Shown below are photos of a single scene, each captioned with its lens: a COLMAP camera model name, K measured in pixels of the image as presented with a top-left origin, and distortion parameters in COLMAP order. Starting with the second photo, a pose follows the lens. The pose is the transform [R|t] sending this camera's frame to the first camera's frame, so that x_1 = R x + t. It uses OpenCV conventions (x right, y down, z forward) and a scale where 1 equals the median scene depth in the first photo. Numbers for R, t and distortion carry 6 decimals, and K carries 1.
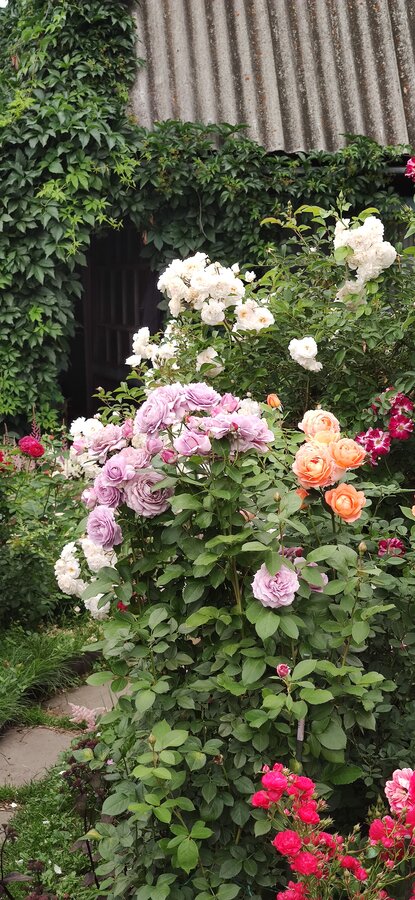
lens RADIAL K [[1016.6, 0, 207.5], [0, 1016.6, 450.0], [0, 0, 1]] dist [-0.009339, -0.009360]
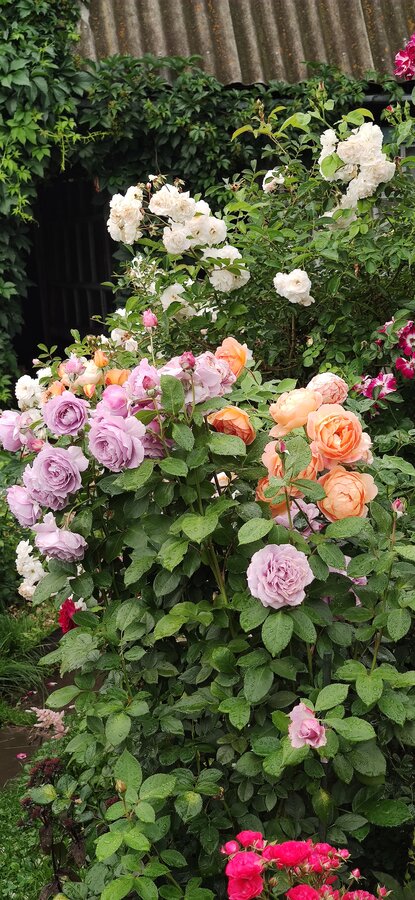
lens RADIAL K [[1016.6, 0, 207.5], [0, 1016.6, 450.0], [0, 0, 1]] dist [-0.009339, -0.009360]
pose [[0.998217, -0.051205, 0.030684, -0.004963], [0.050036, 0.998035, 0.037719, 0.008724], [-0.032555, -0.036116, 0.998817, 0.172968]]
